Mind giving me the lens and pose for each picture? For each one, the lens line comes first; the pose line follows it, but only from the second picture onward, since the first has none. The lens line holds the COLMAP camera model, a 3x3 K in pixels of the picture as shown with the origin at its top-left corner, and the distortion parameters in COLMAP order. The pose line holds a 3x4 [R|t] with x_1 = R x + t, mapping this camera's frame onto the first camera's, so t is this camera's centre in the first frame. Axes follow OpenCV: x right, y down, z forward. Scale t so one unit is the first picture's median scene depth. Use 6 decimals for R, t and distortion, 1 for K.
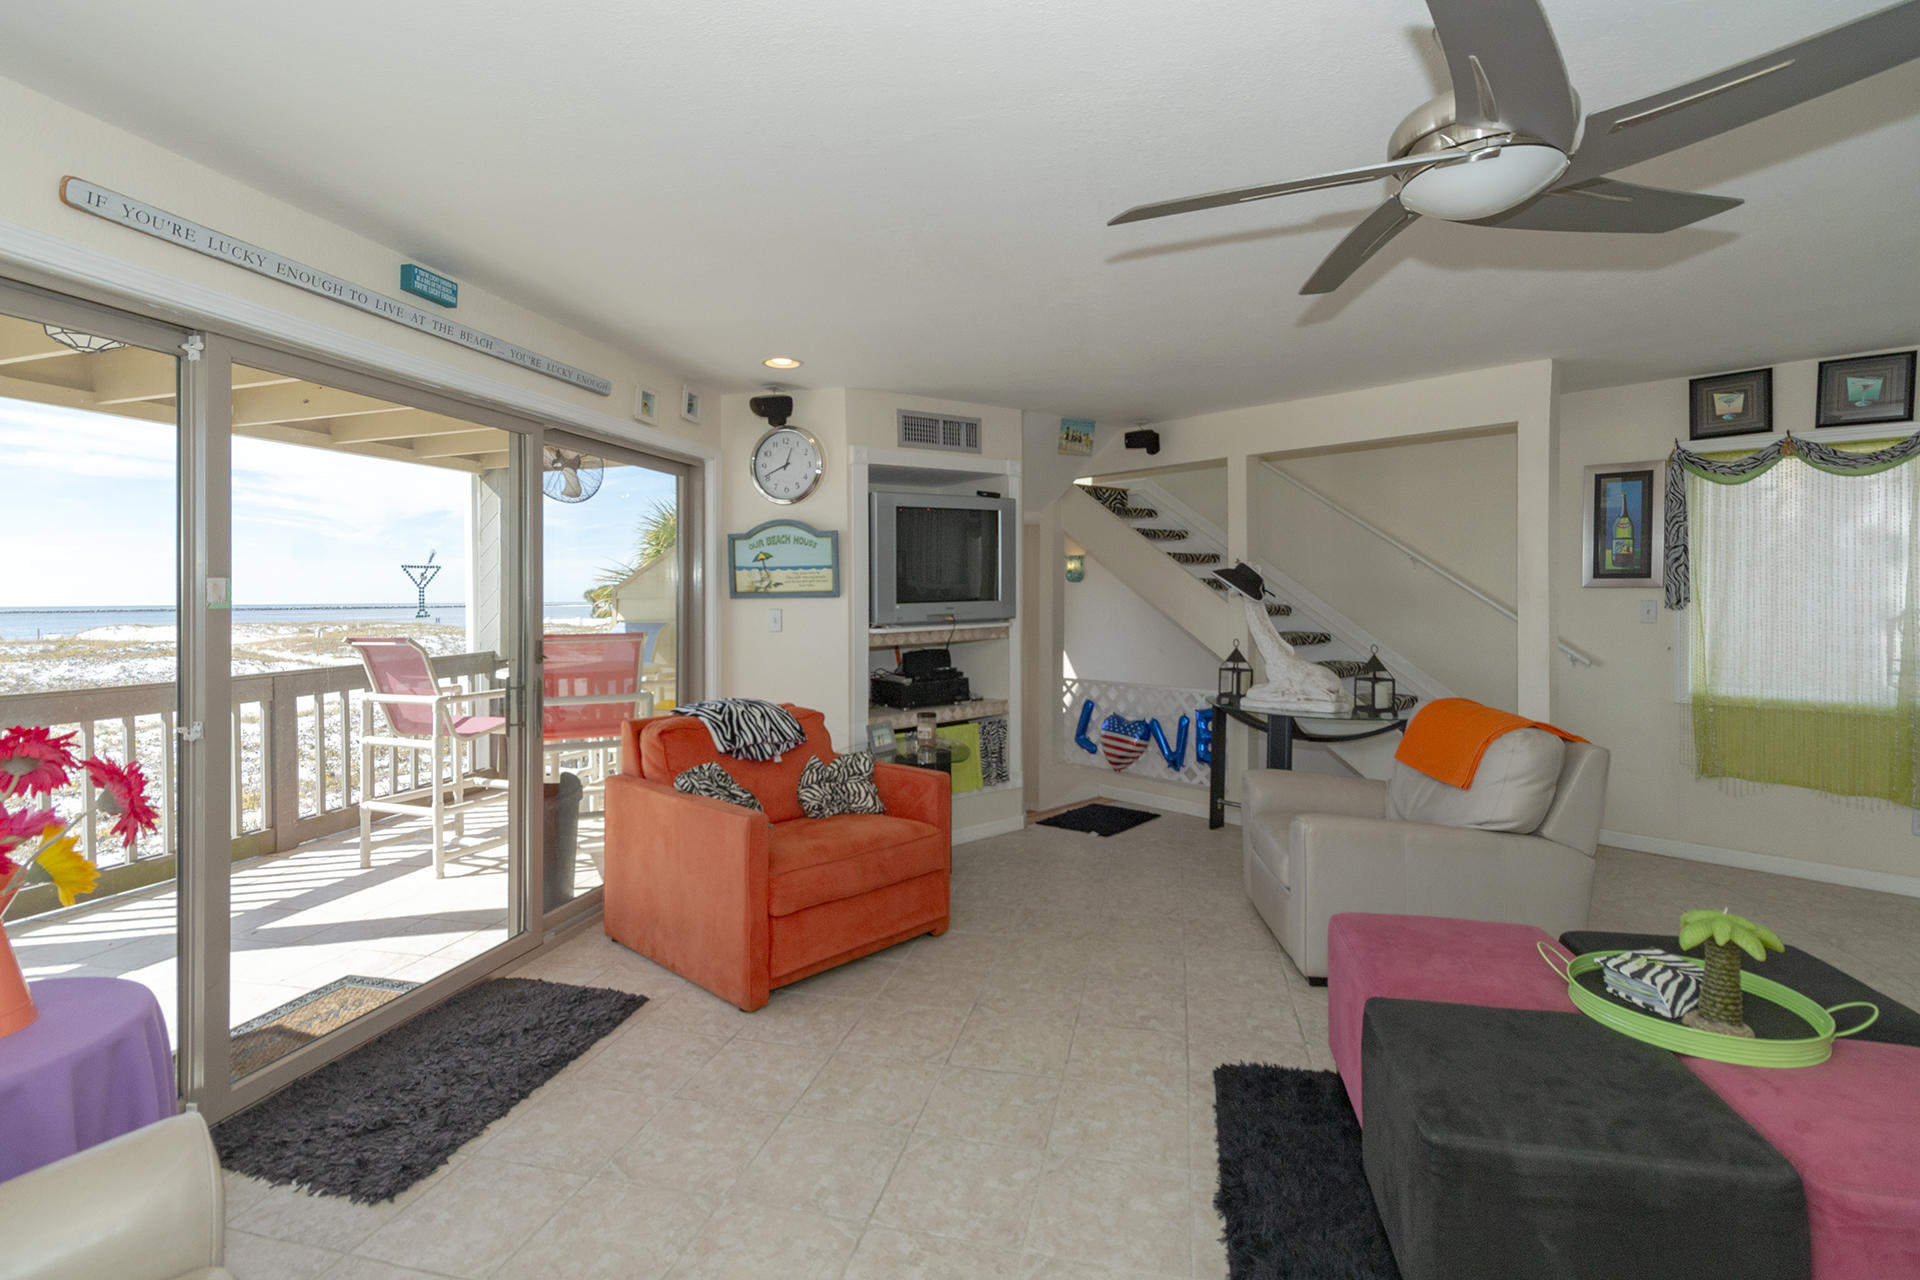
lens RADIAL K [[899.3, 0, 950.9], [0, 899.3, 640.4], [0, 0, 1]] dist [-0.001549, -0.000242]
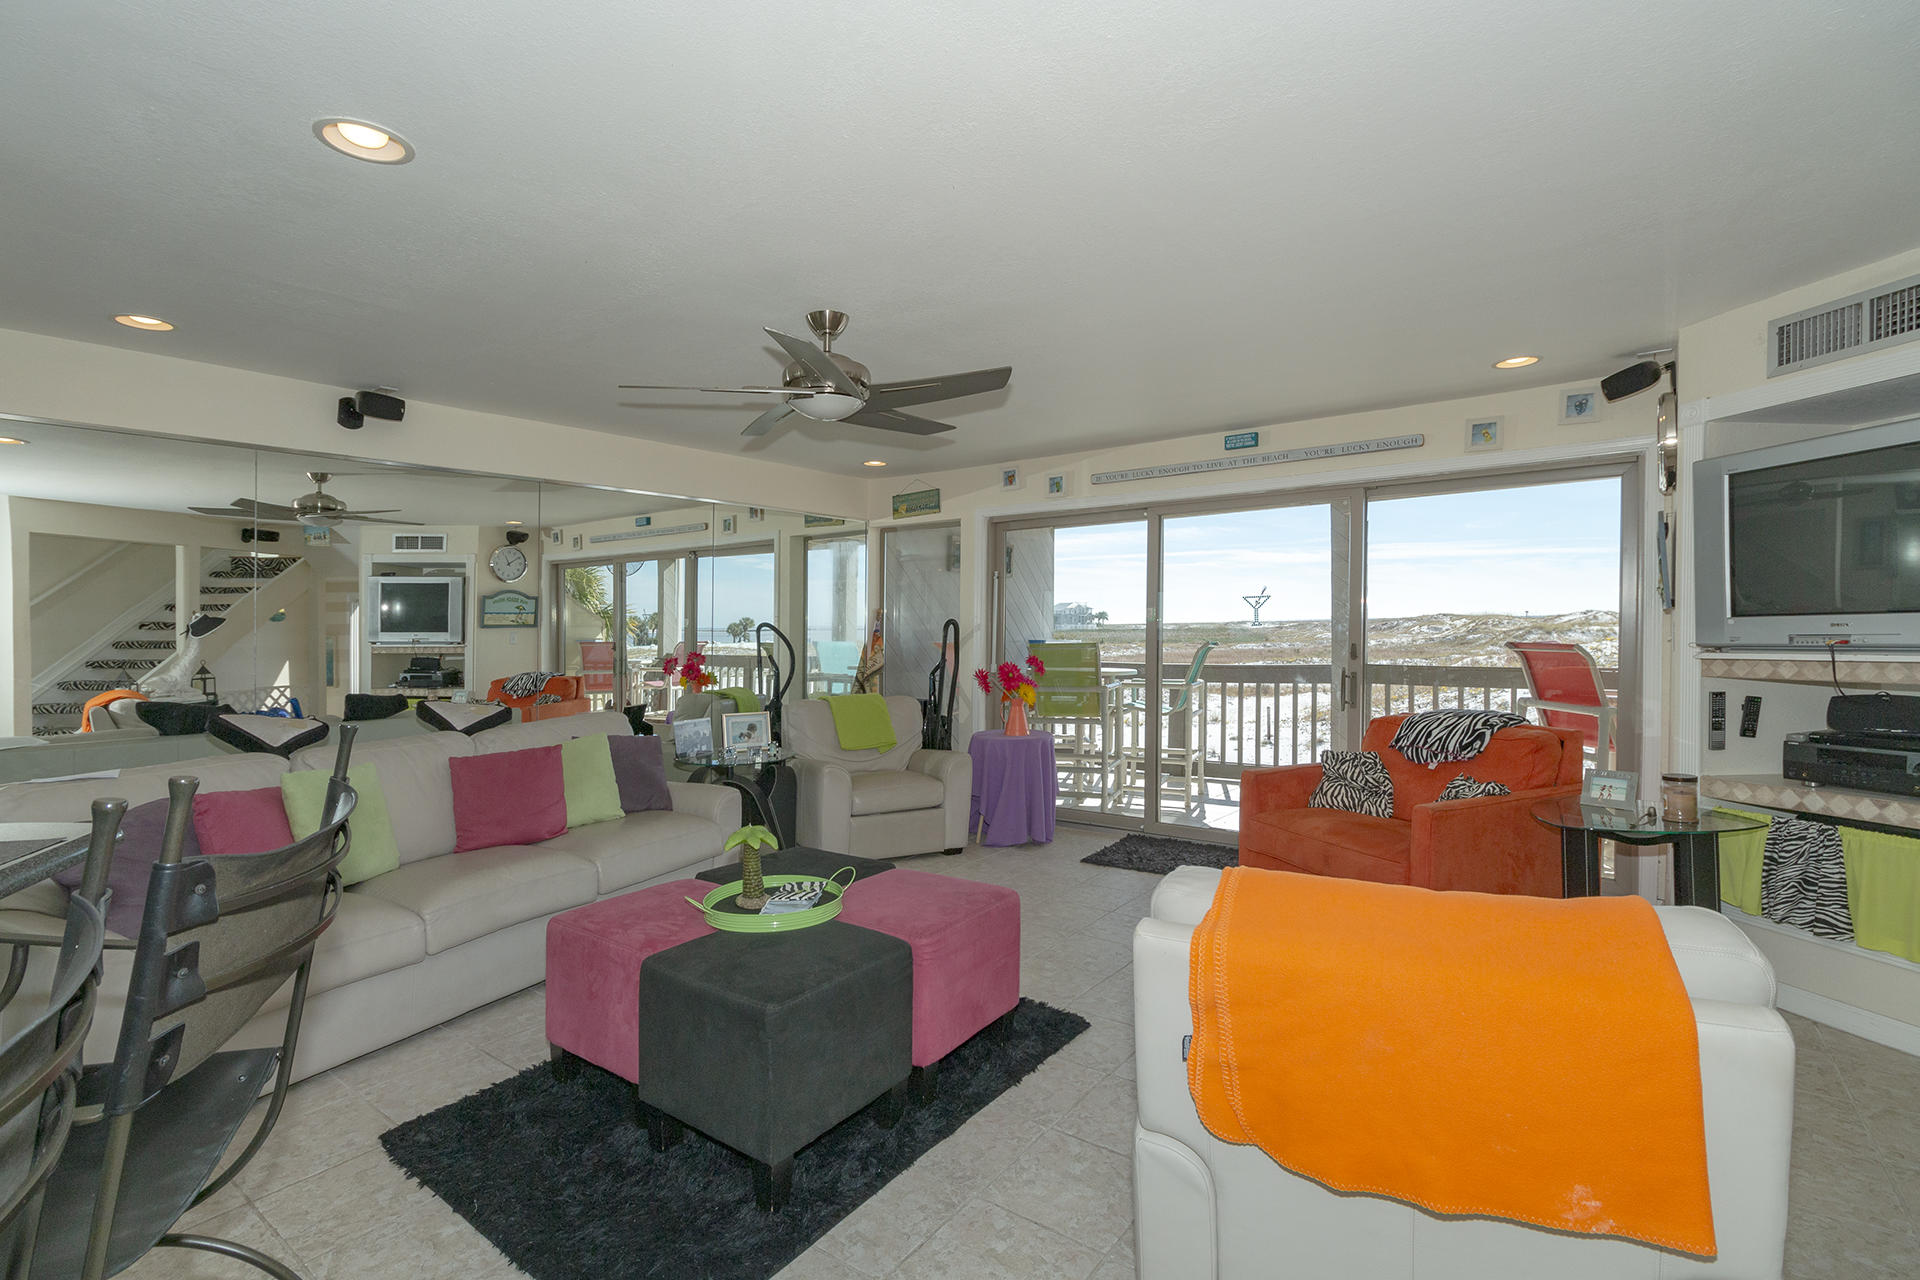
lens RADIAL K [[899.3, 0, 950.9], [0, 899.3, 640.4], [0, 0, 1]] dist [-0.001549, -0.000242]
pose [[-0.380415, 0.033295, -0.924216, 0.797714], [-0.020644, 0.998797, 0.044479, -0.041888], [0.924585, 0.036001, -0.379270, 0.719947]]
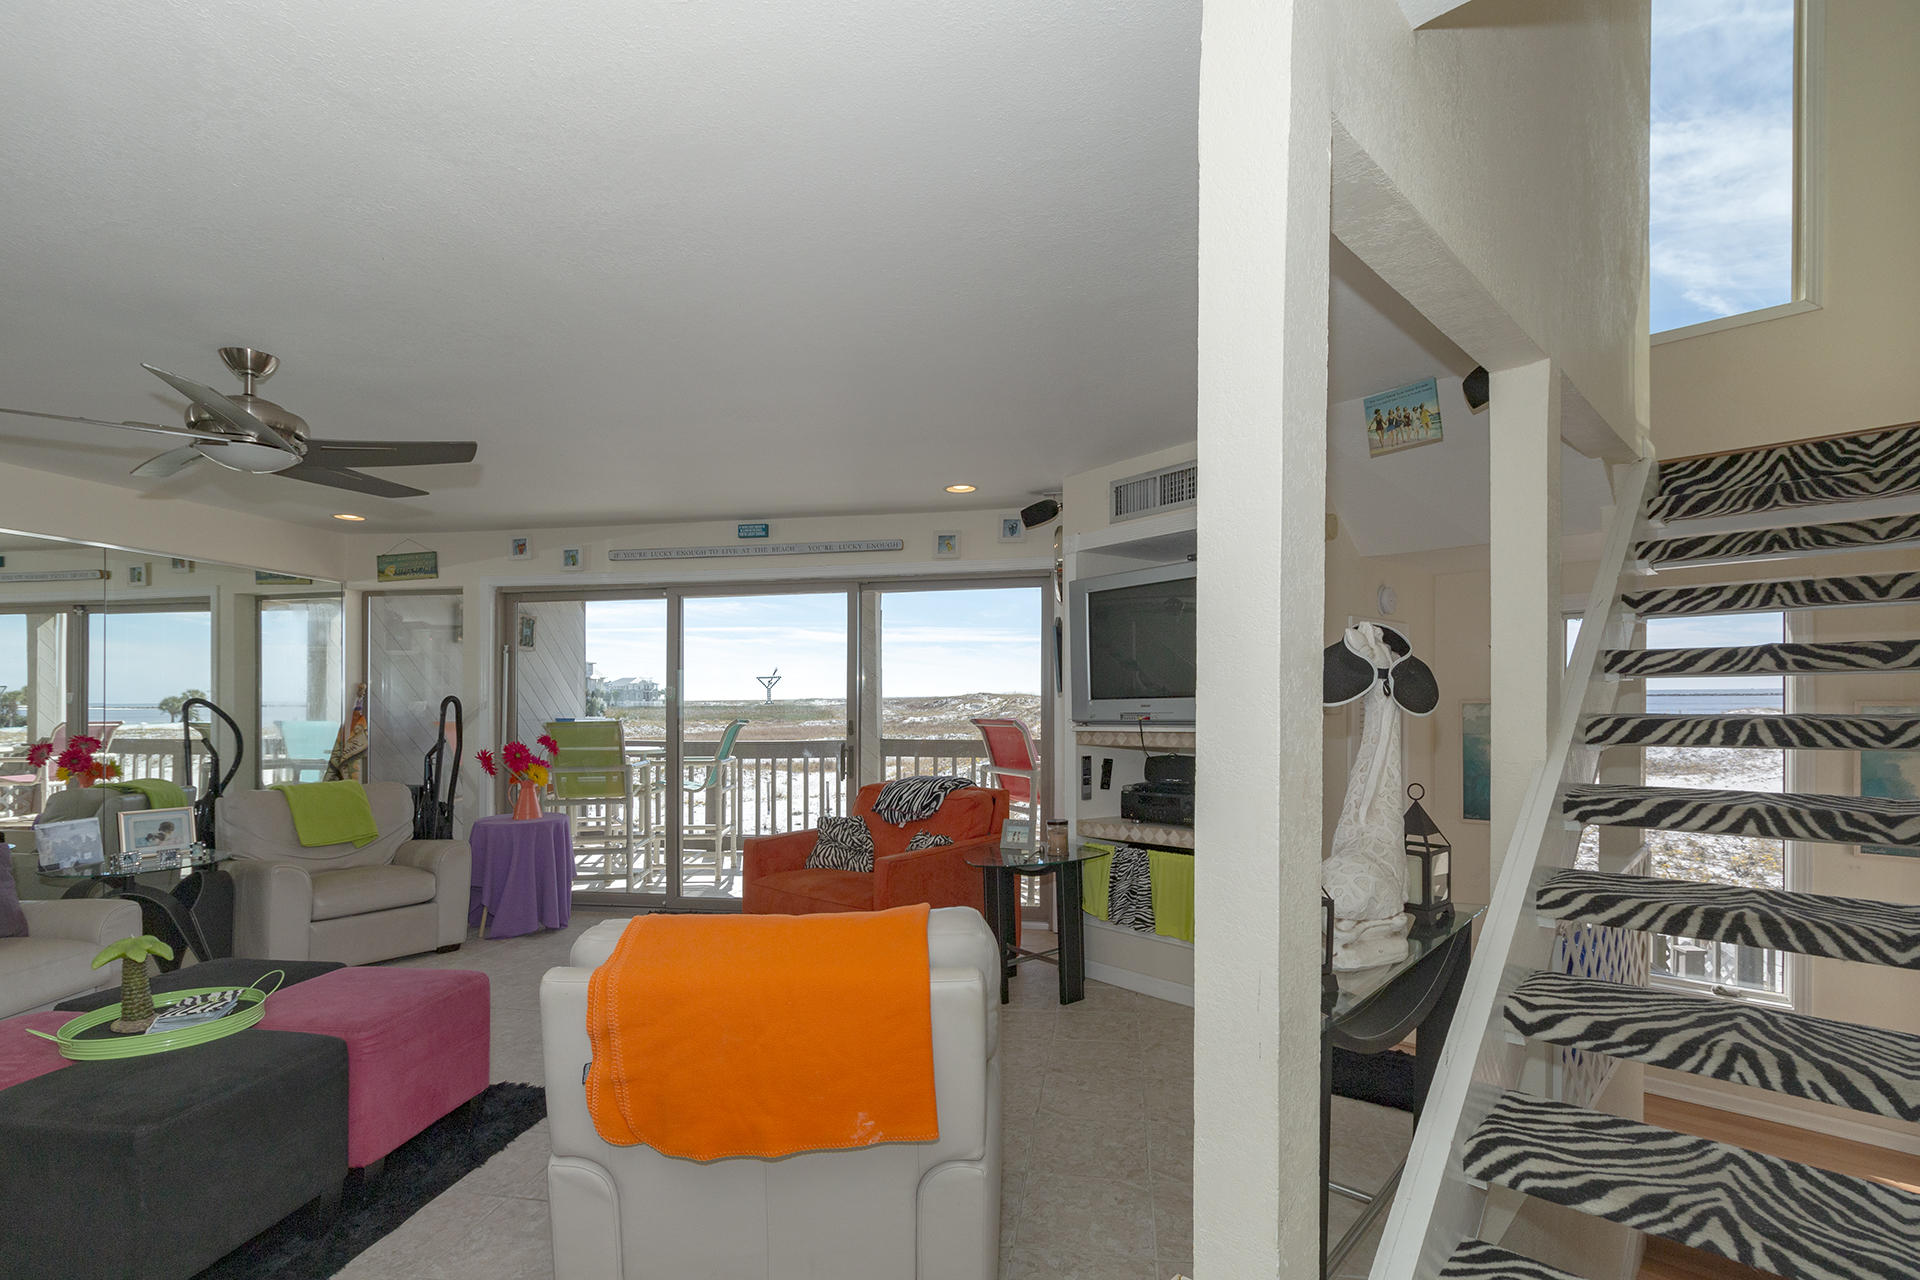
lens RADIAL K [[916.0, 0, 957.0], [0, 916.0, 719.8], [0, 0, 1]] dist [0.002506, 0.000428]
pose [[0.079880, 0.036241, -0.996145, 0.856967], [-0.034941, 0.998827, 0.033536, -0.047533], [0.996192, 0.032127, 0.081053, 0.798359]]
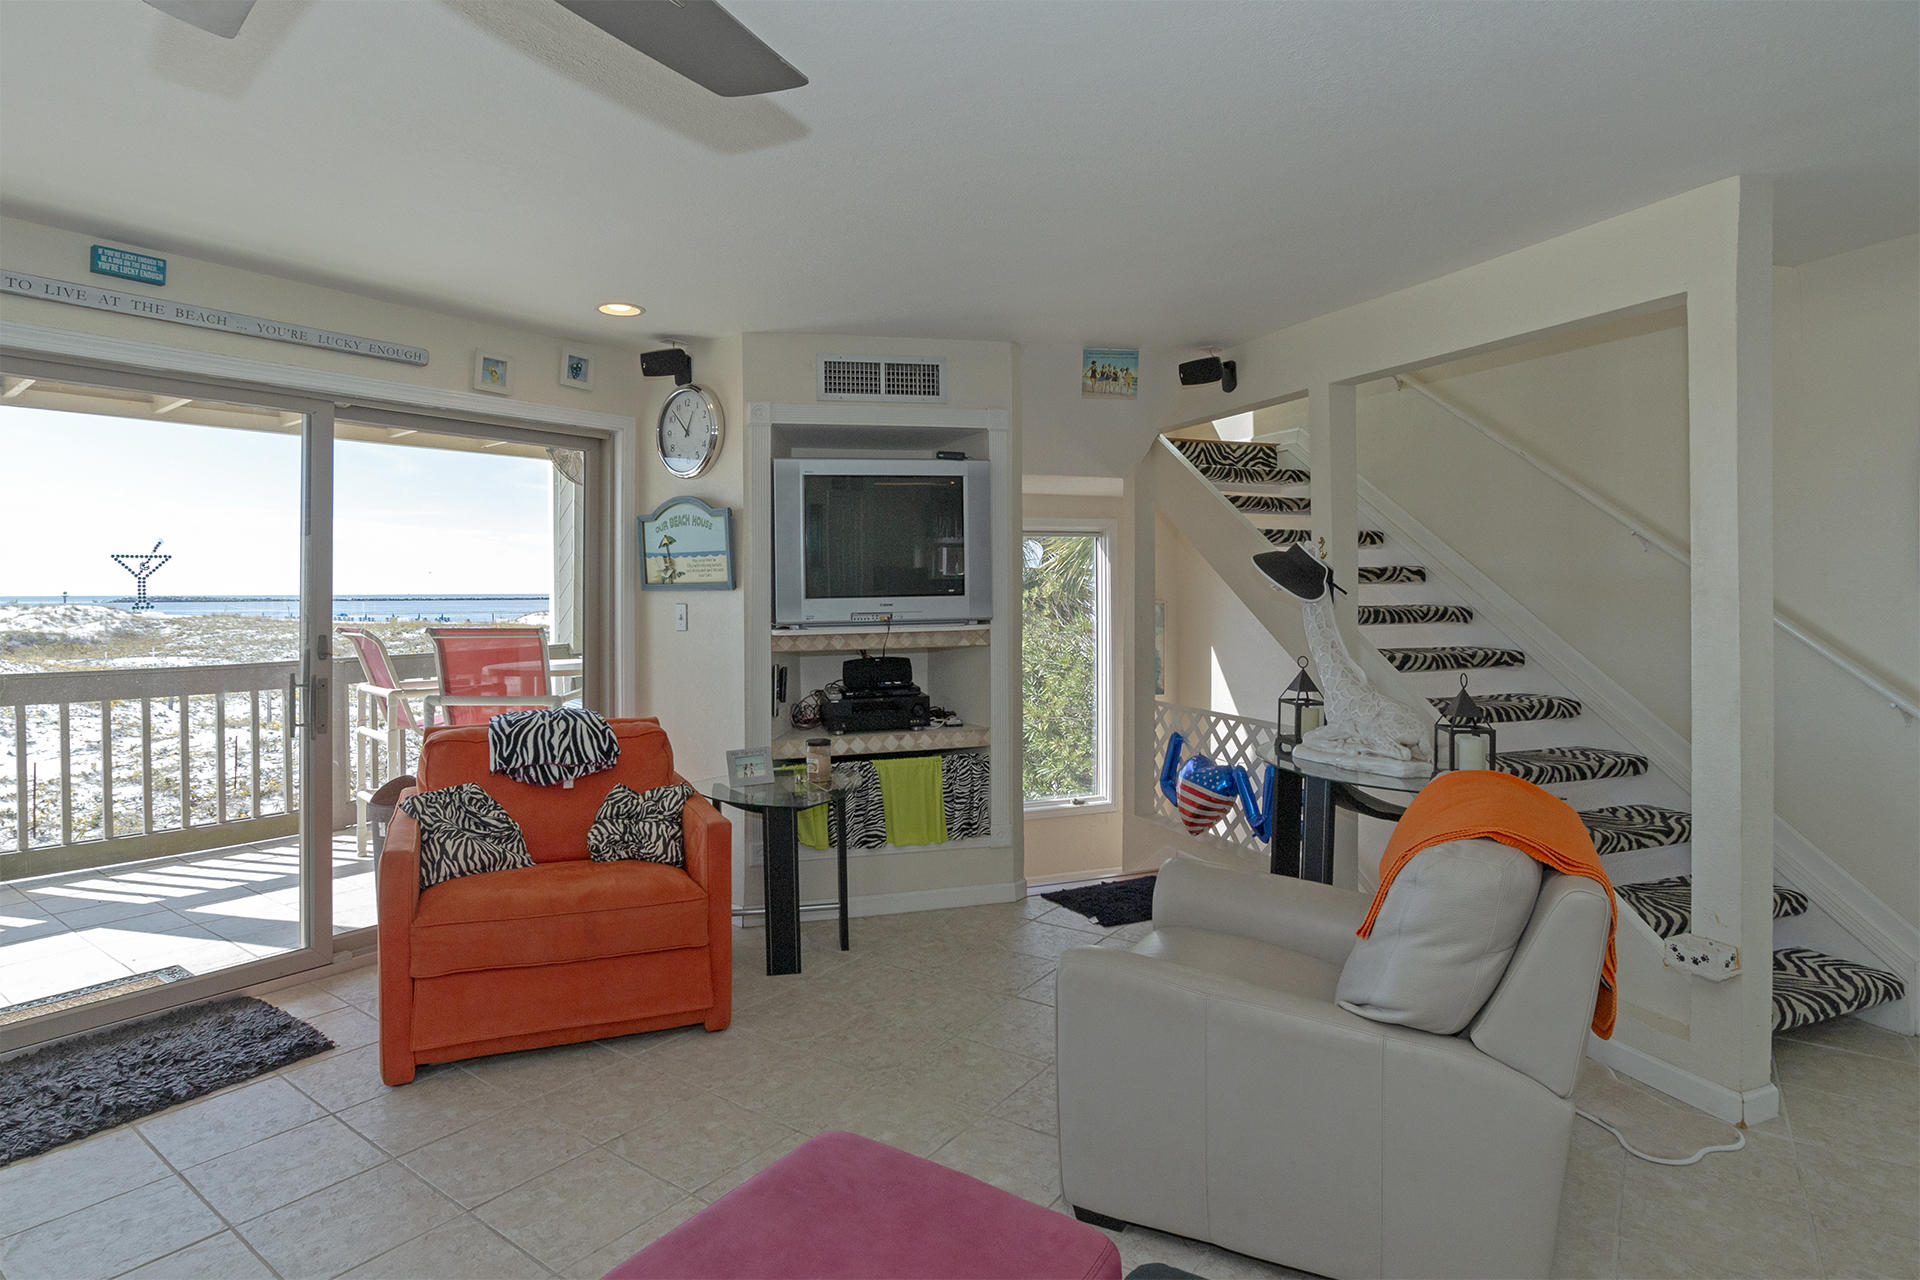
lens RADIAL K [[1034.7, 0, 927.4], [0, 1034.7, 623.6], [0, 0, 1]] dist [-0.030134, 0.001017]
pose [[0.924291, 0.019178, -0.381206, 0.389543], [-0.024652, 0.999651, -0.009481, -0.013002], [0.380891, 0.018161, 0.924442, 0.202470]]
